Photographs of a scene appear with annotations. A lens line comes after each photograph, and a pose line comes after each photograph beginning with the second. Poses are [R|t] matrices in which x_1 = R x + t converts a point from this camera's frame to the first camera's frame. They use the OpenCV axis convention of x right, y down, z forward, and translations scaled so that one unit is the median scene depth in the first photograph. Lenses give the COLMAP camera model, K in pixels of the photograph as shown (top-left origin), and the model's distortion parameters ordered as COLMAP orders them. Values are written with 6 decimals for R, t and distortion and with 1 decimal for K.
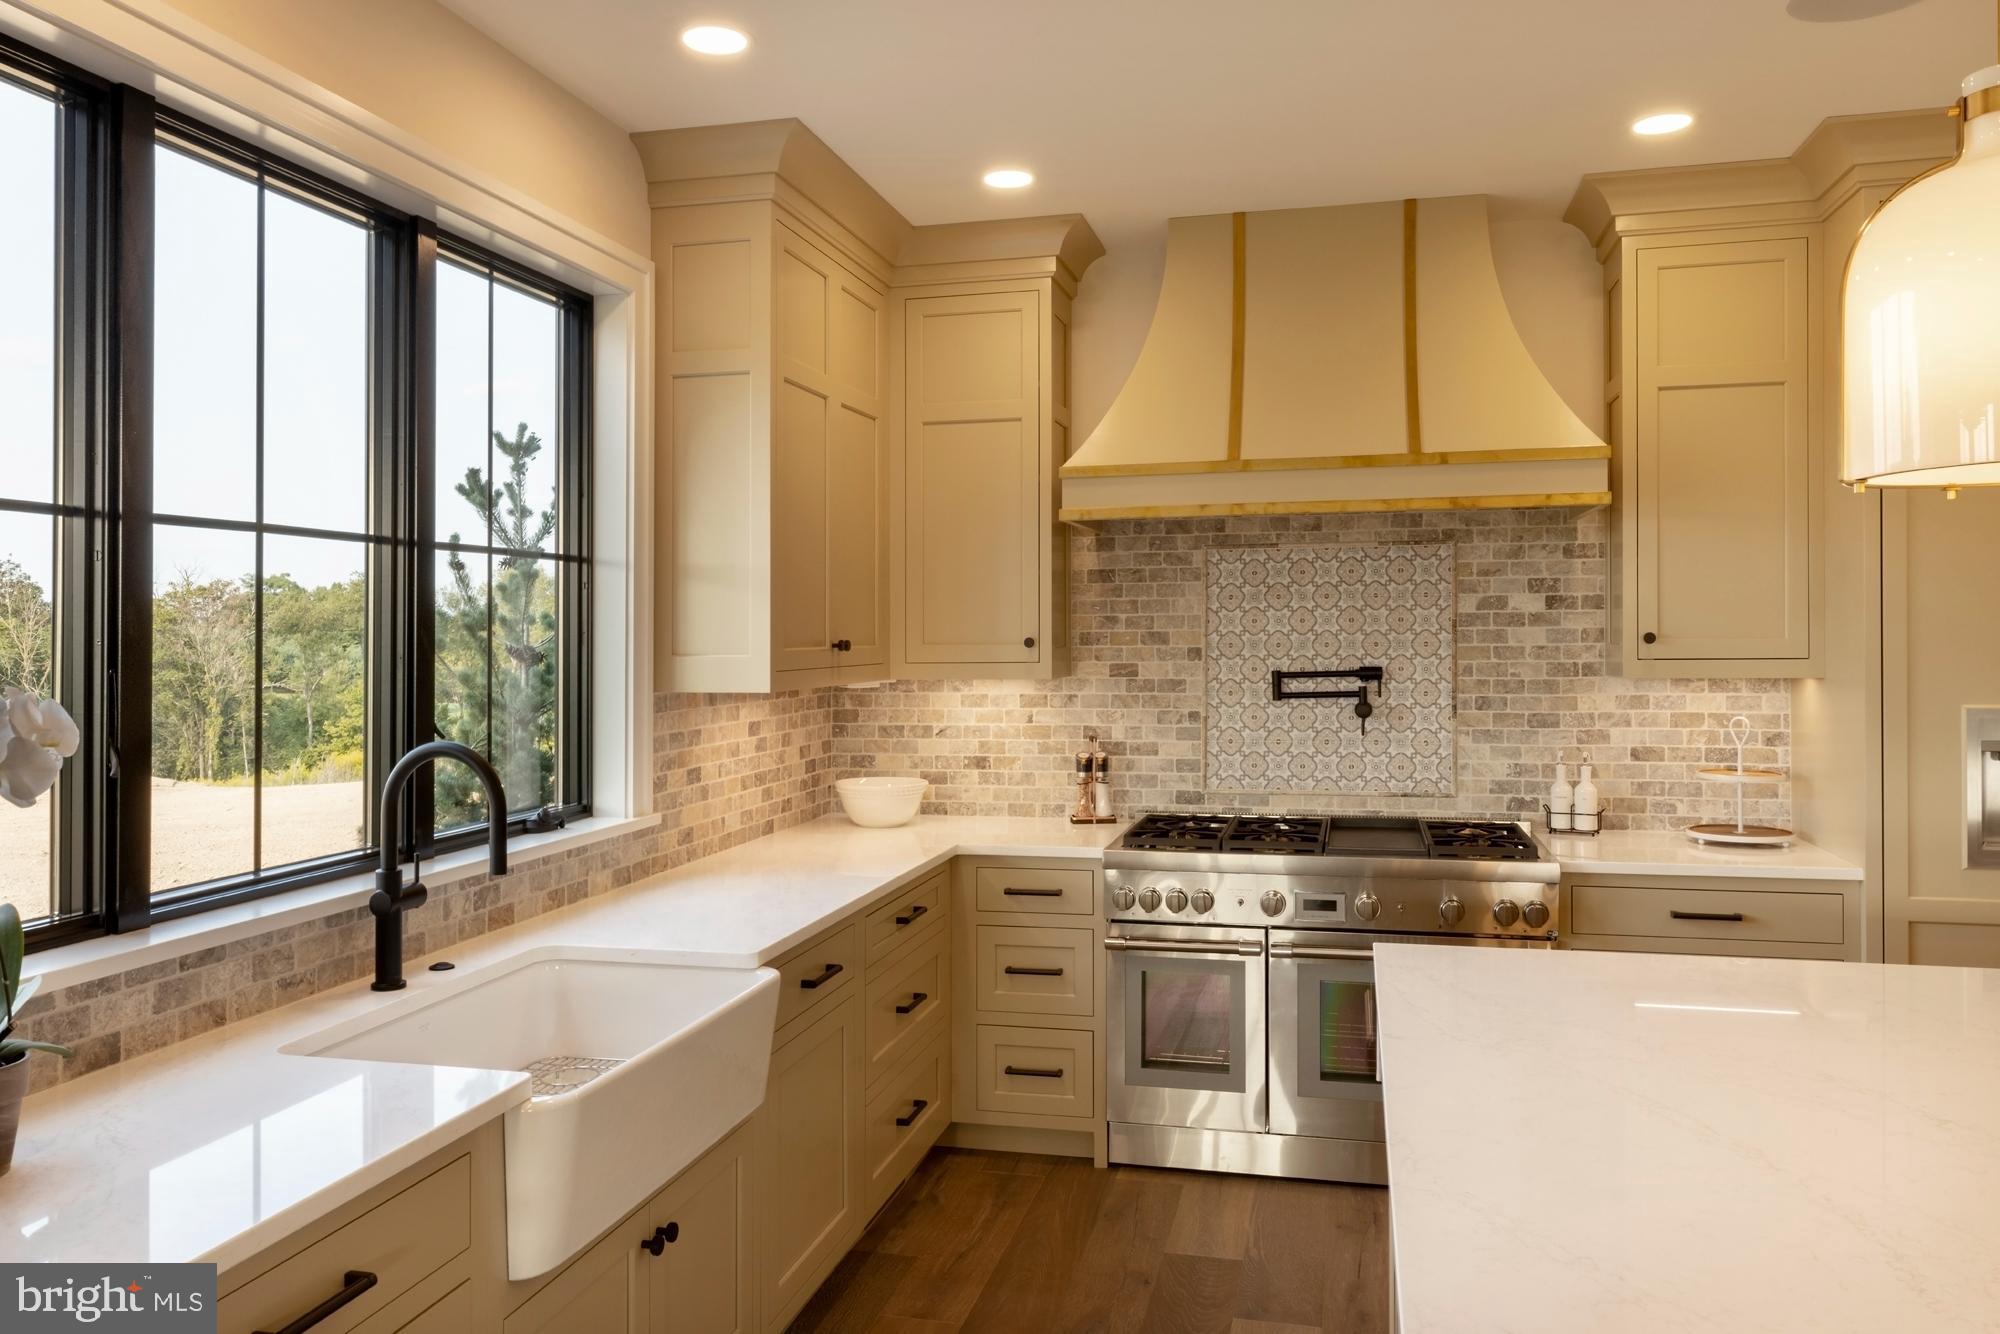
lens RADIAL K [[1450.9, 0, 995.4], [0, 1450.9, 636.9], [0, 0, 1]] dist [0.037958, -0.000496]
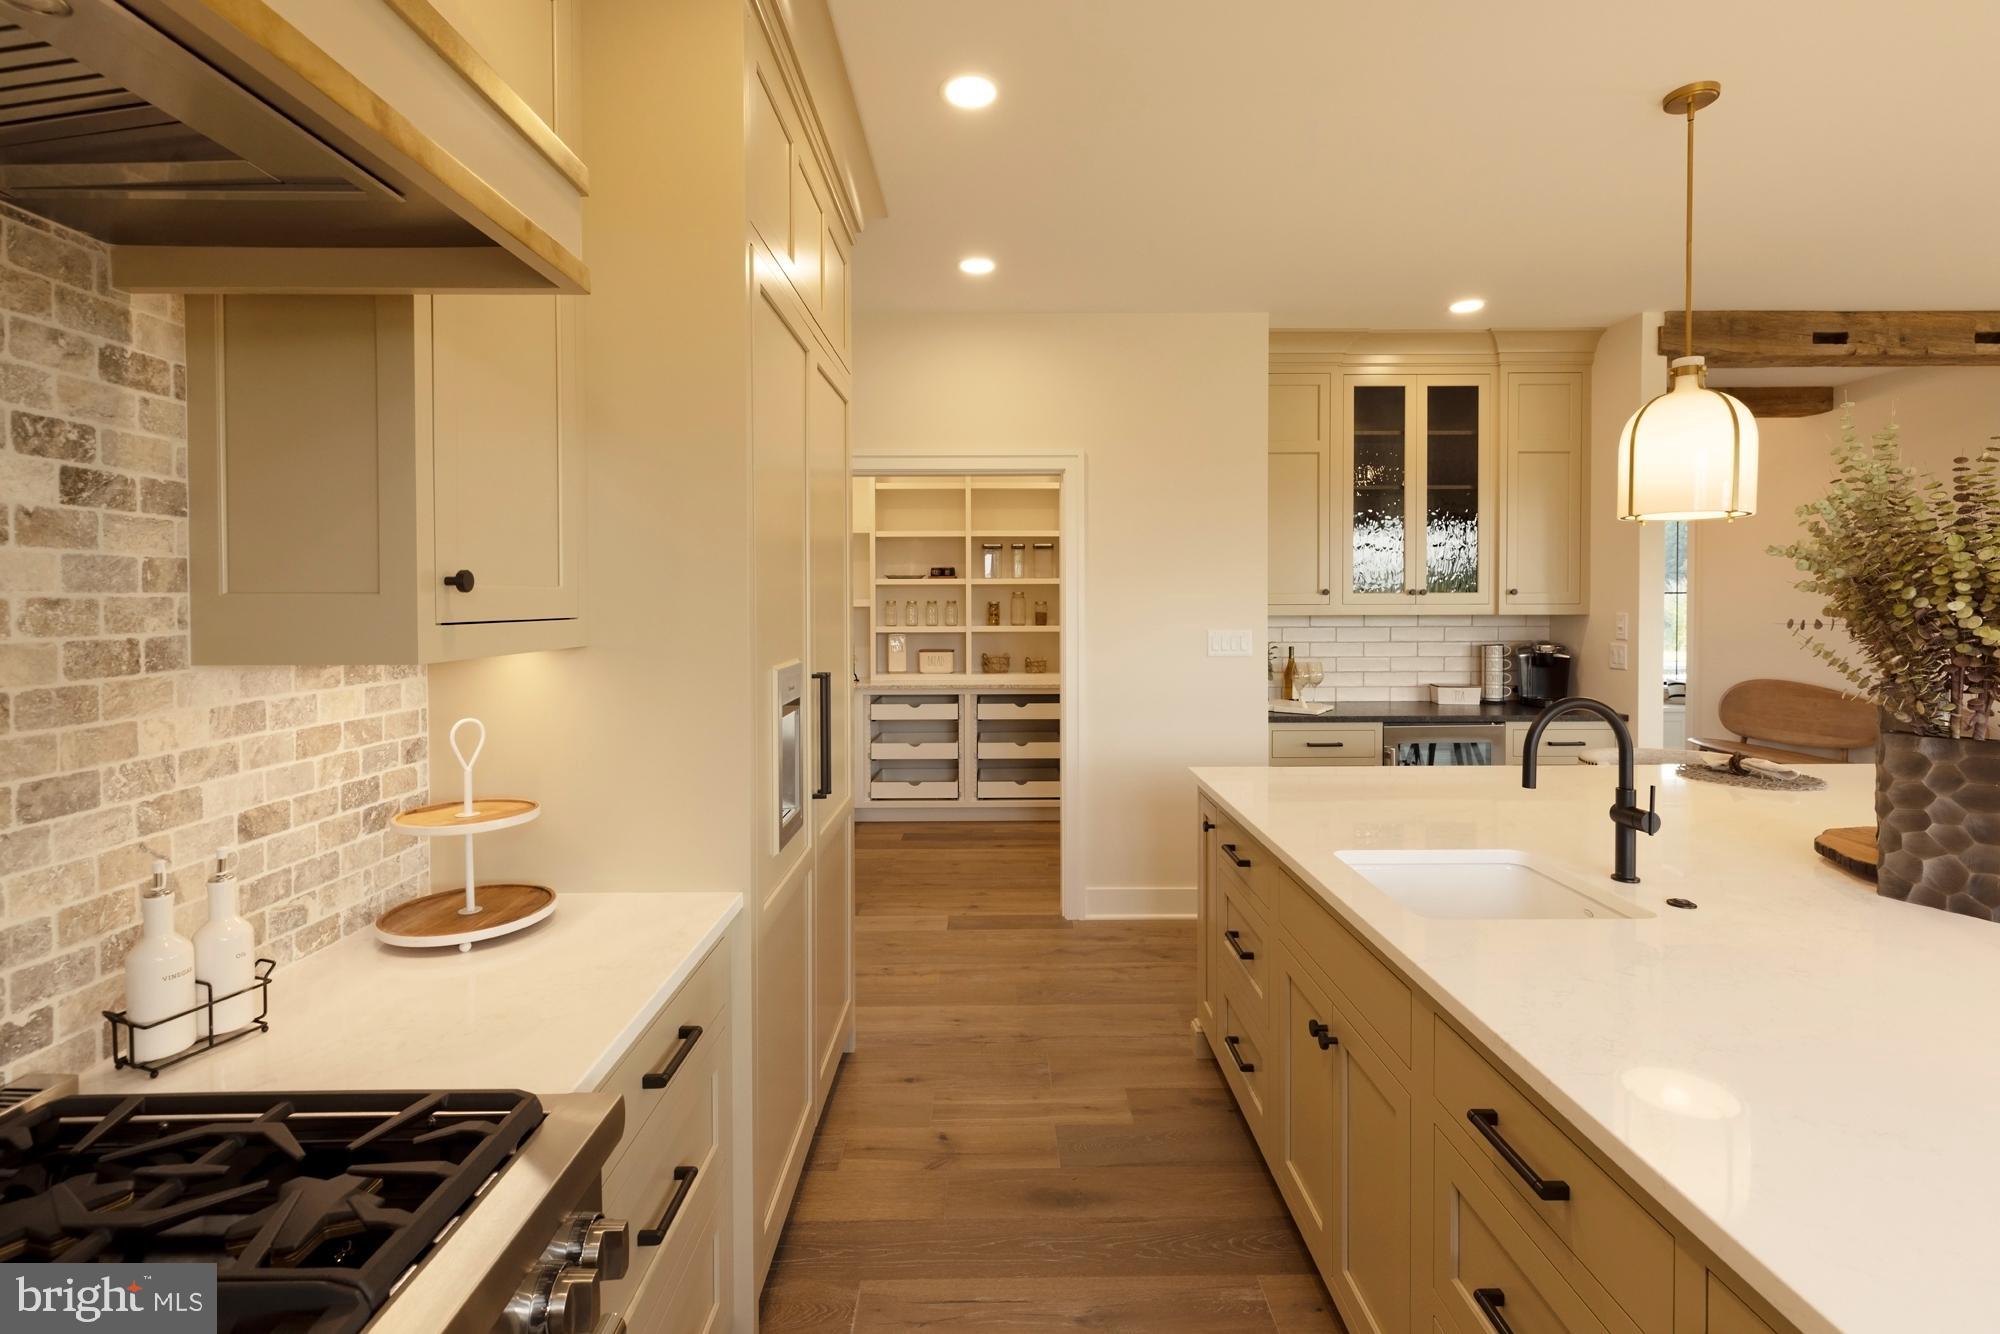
lens RADIAL K [[913.8, 0, 1006.1], [0, 913.8, 622.4], [0, 0, 1]] dist [0.008442, -0.001025]
pose [[-0.258521, -0.010646, 0.965947, 0.082339], [0.005171, 0.999910, 0.012404, 0.010592], [-0.965992, 0.008201, -0.258443, 0.825709]]
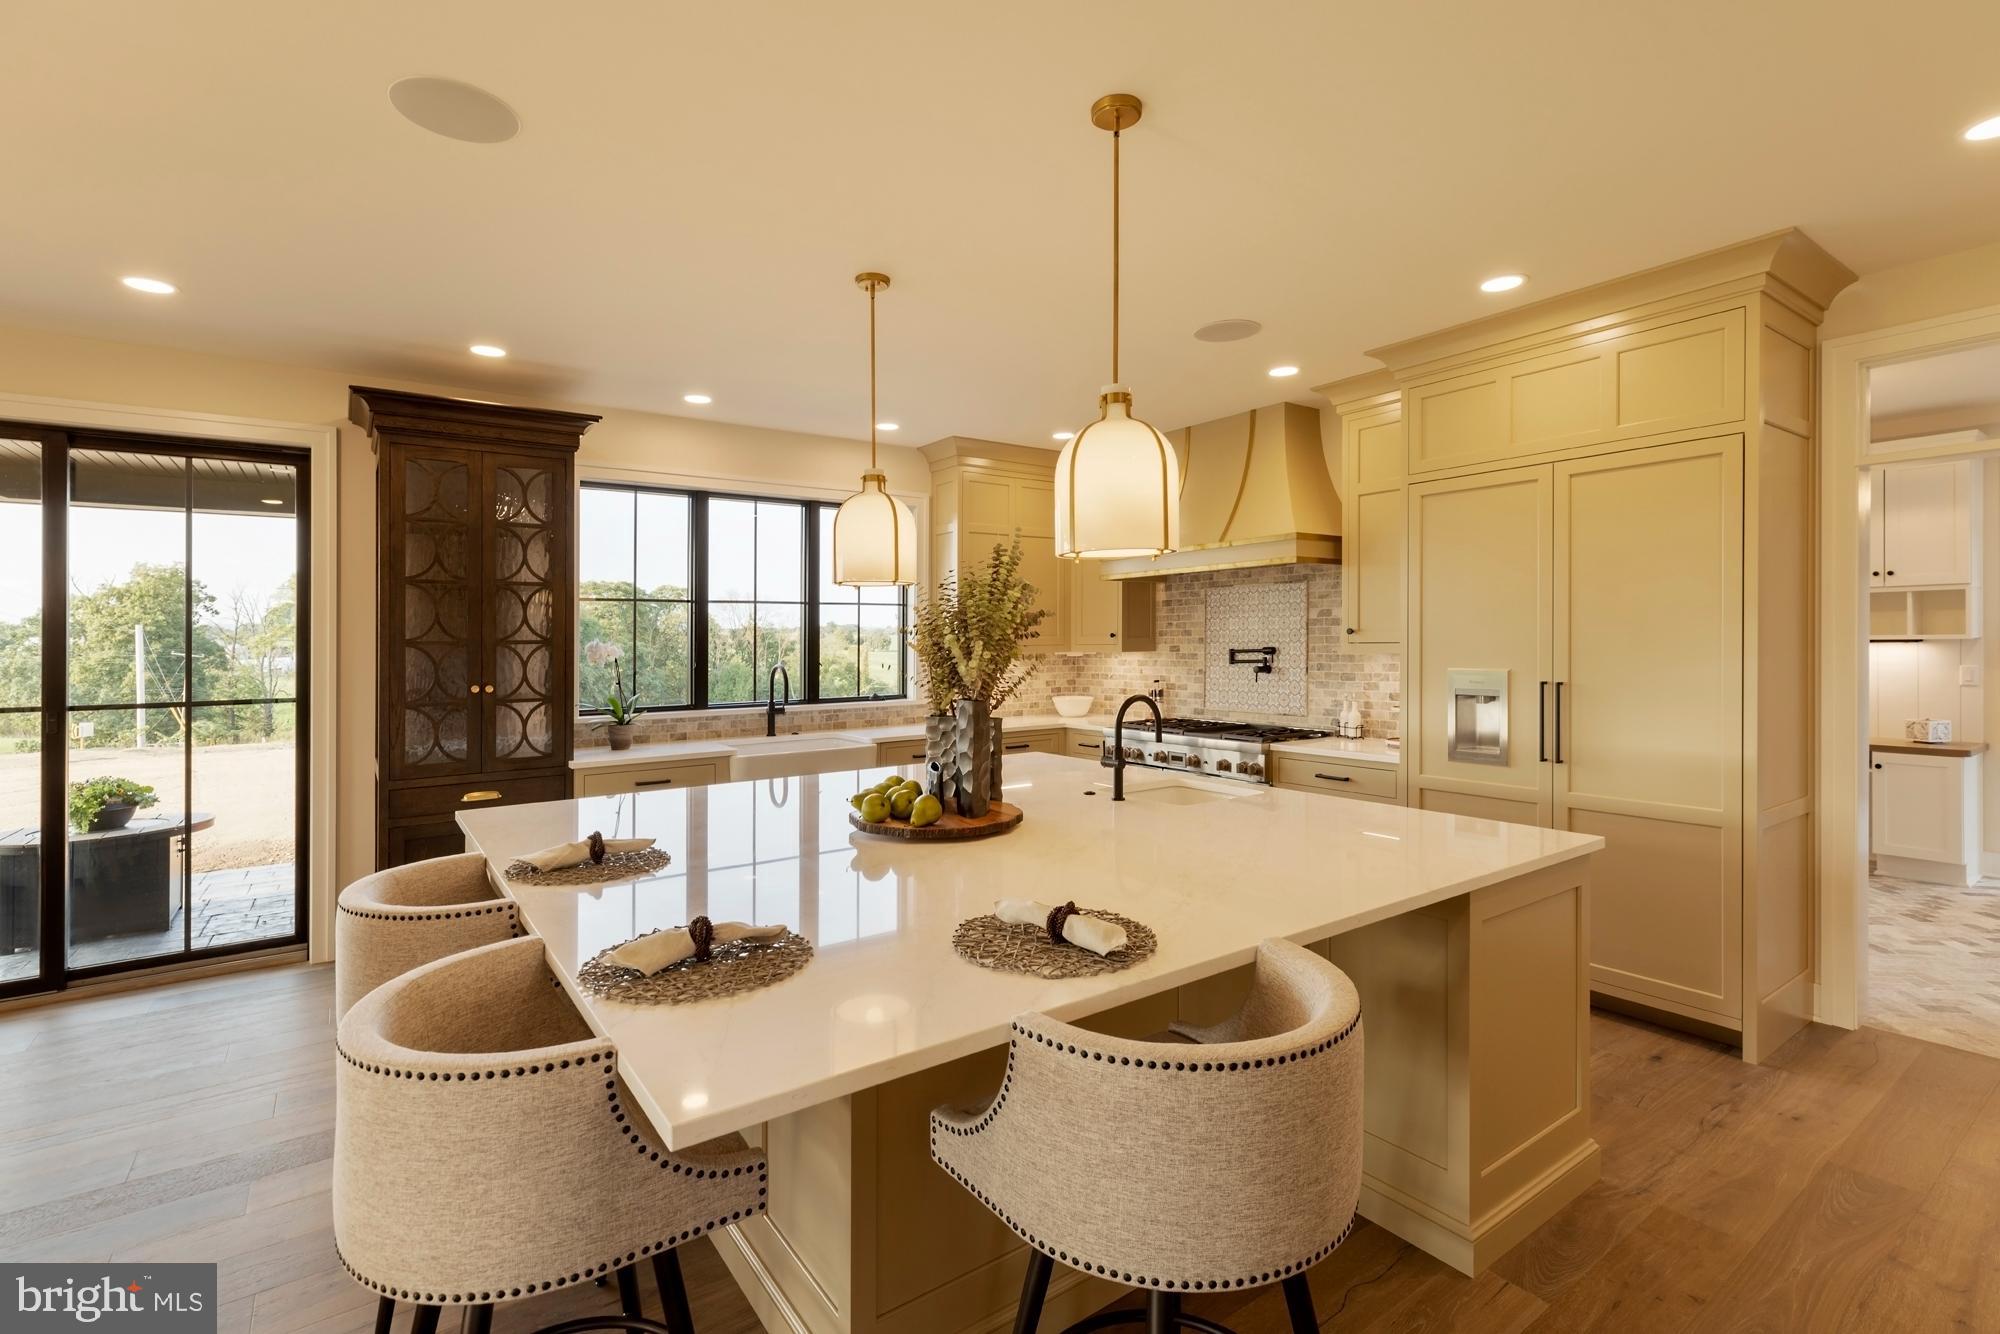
lens RADIAL K [[913.8, 0, 1004.5], [0, 913.8, 653.6], [0, 0, 1]] dist [0.008442, -0.001025]
pose [[0.761770, 0.010079, -0.647770, 0.790708], [0.003124, 0.999810, 0.019231, 0.004670], [0.647840, -0.016673, 0.761594, -0.152494]]
